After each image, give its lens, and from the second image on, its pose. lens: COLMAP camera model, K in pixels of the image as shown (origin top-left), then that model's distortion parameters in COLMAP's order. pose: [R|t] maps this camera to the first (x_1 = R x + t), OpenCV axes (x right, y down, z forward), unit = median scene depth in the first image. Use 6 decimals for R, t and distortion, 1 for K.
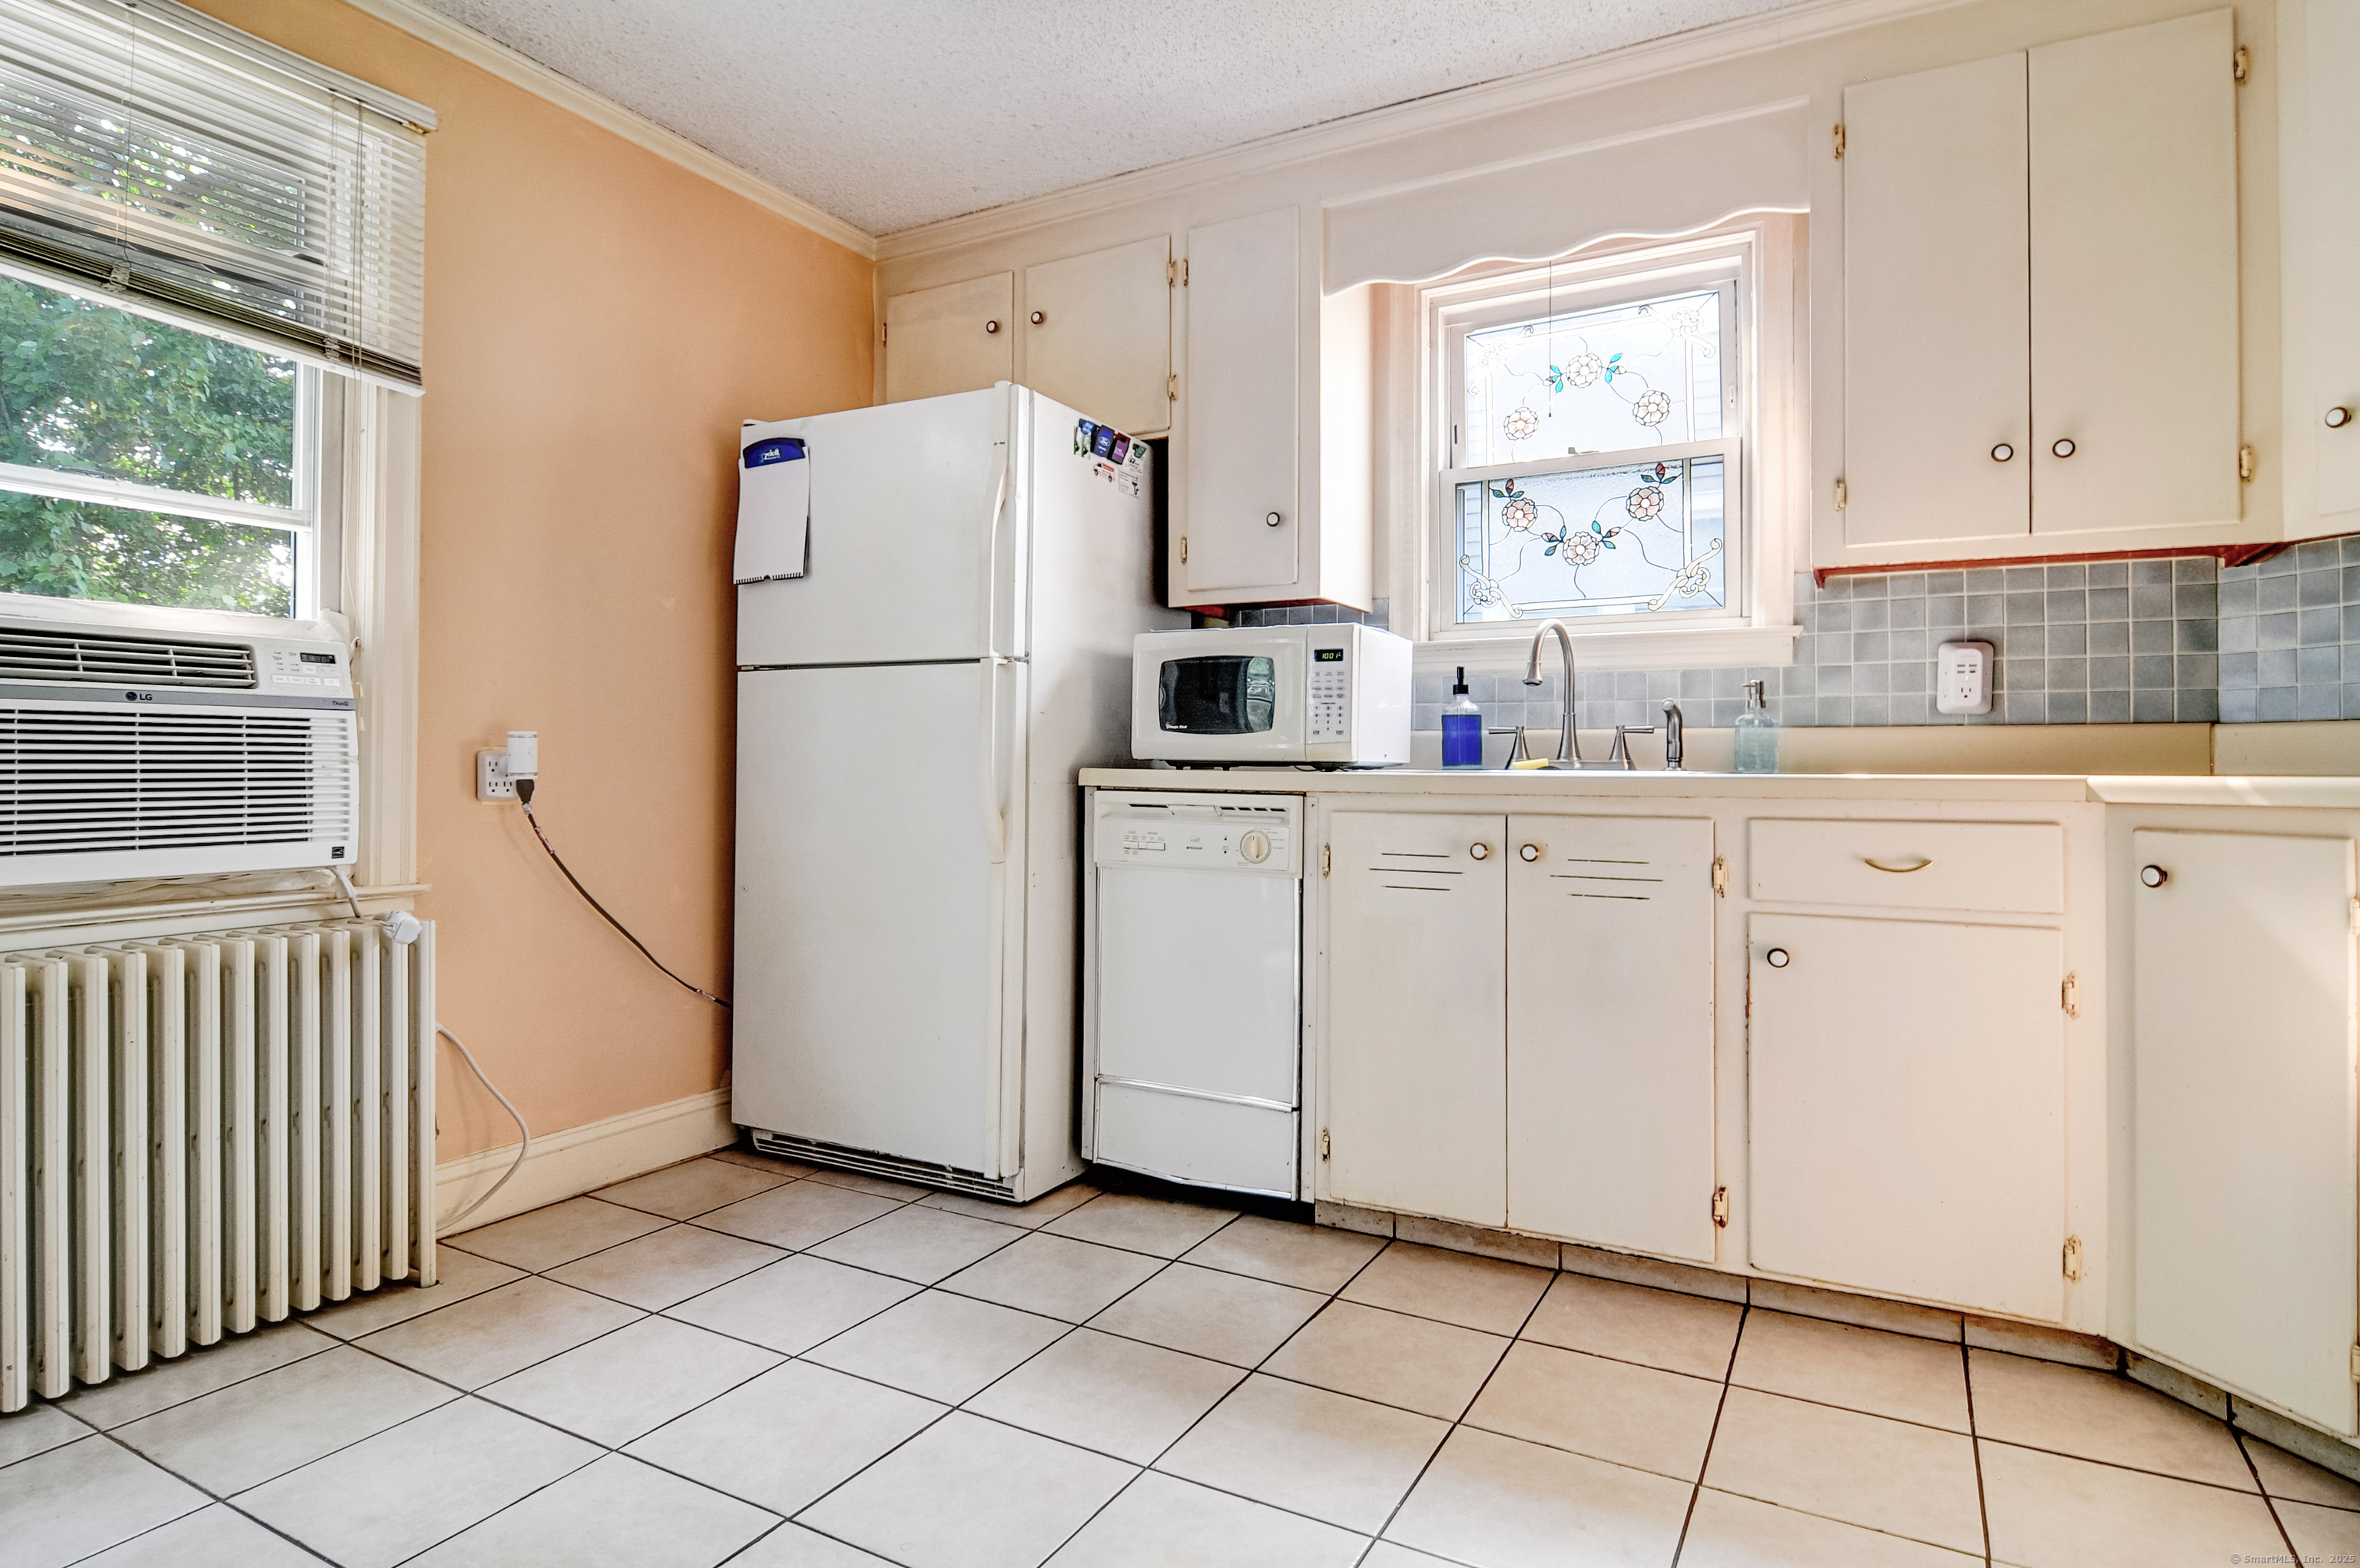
lens RADIAL K [[1273.0, 0, 1192.1], [0, 1273.0, 740.6], [0, 0, 1]] dist [-0.005529, -0.001812]
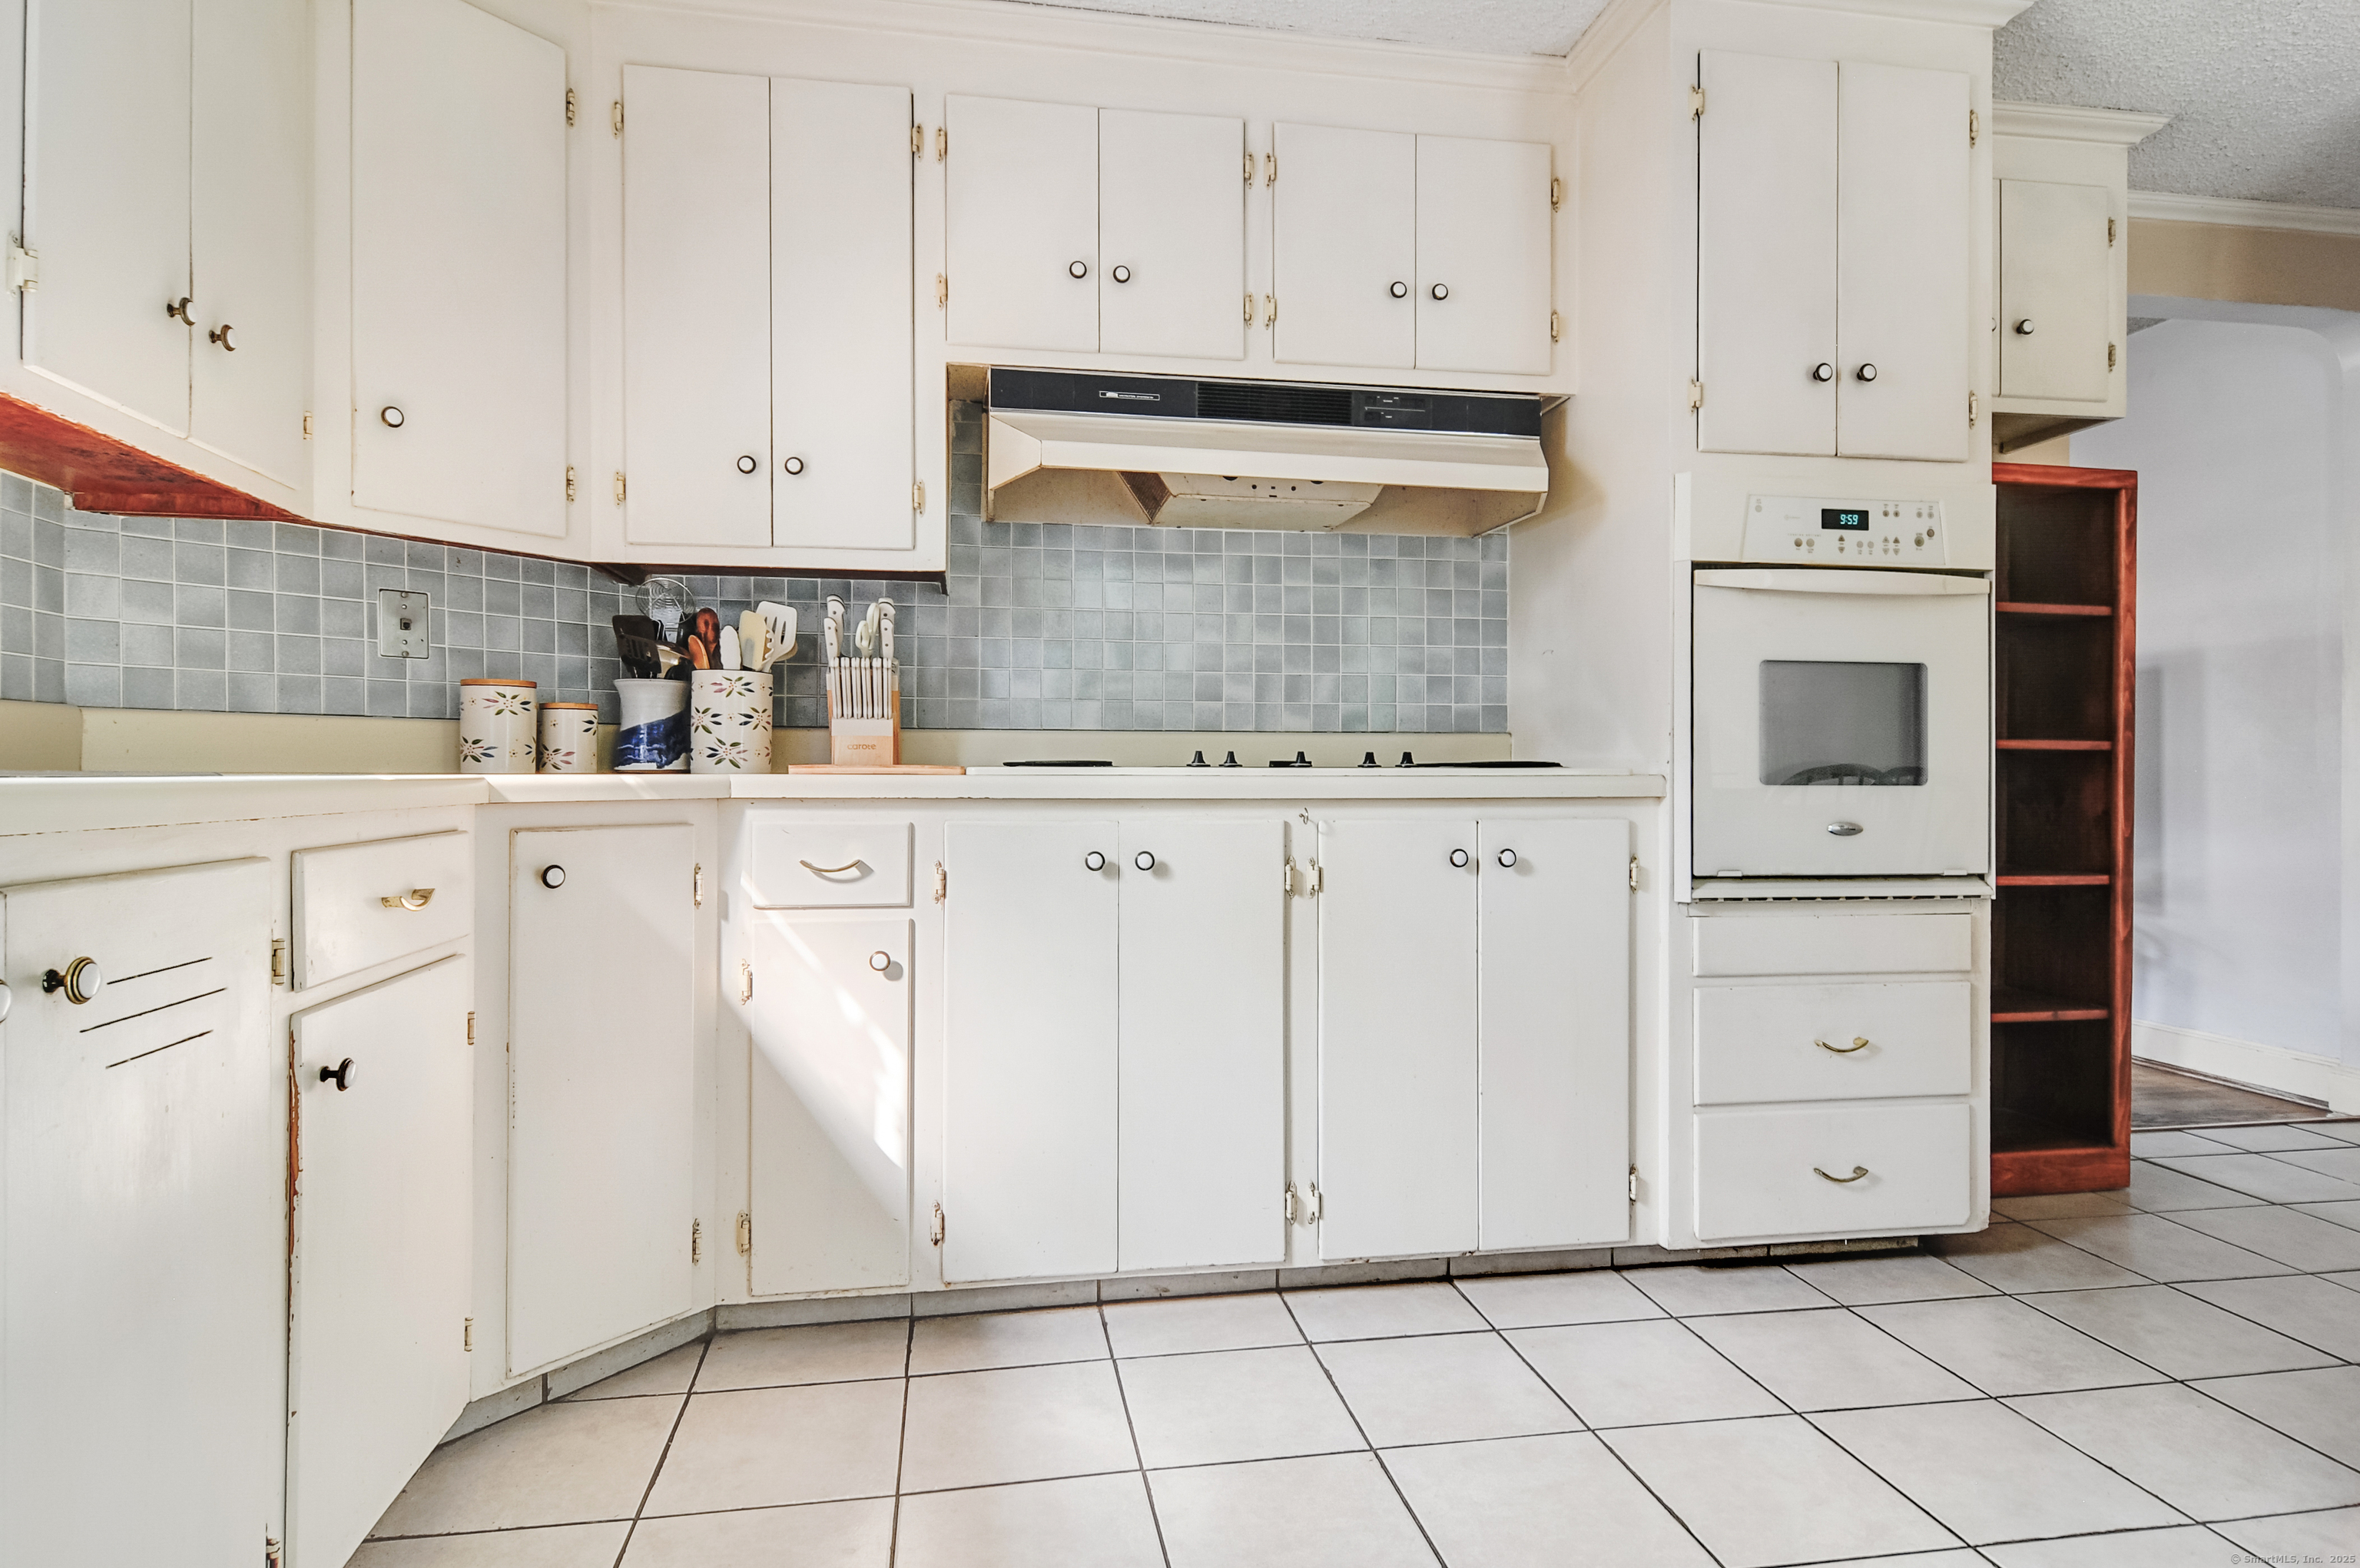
lens RADIAL K [[1253.1, 0, 1205.5], [0, 1253.1, 767.2], [0, 0, 1]] dist [0.006355, -0.000729]
pose [[-0.625609, -0.001215, 0.780136, -0.218959], [-0.022092, 0.999625, -0.016160, 0.019373], [-0.779824, -0.027344, -0.625401, 0.862559]]
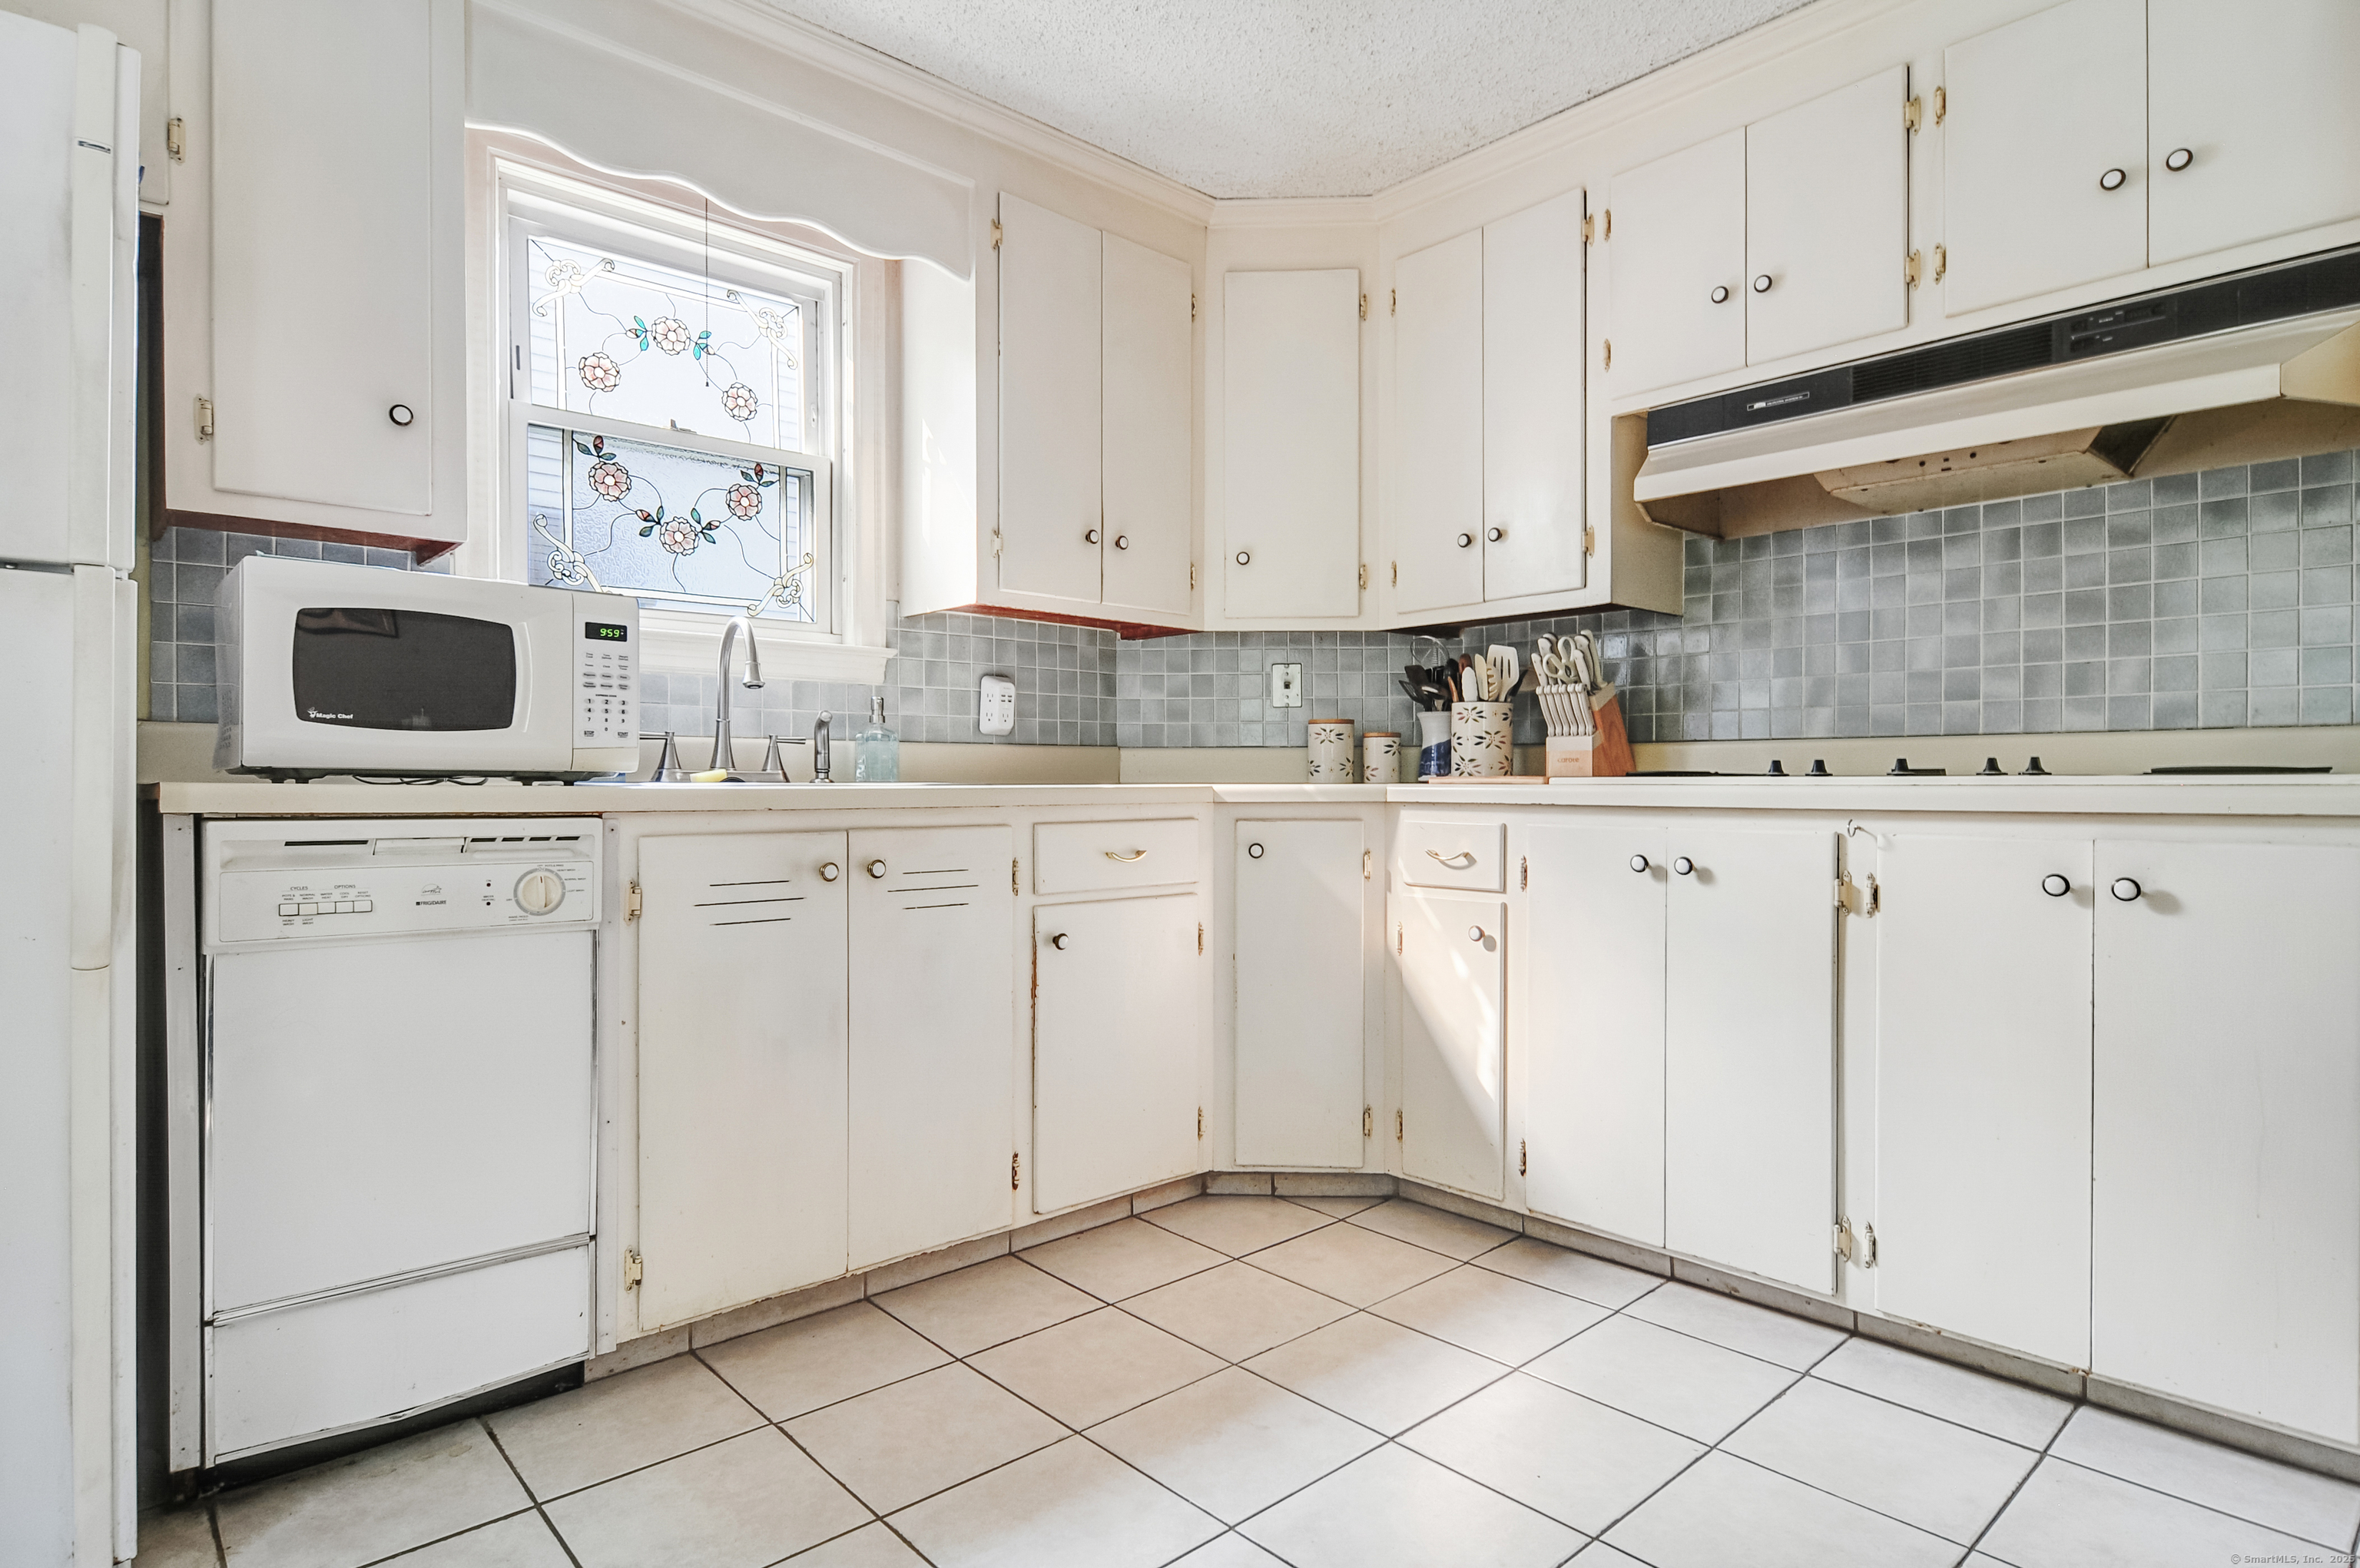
lens RADIAL K [[1271.7, 0, 1180.0], [0, 1271.7, 784.0], [0, 0, 1]] dist [-0.000957, -0.002512]
pose [[0.326137, -0.006193, 0.945302, -0.494698], [-0.018948, 0.999735, 0.013087, 0.007034], [-0.945132, -0.022180, 0.325934, 0.422982]]
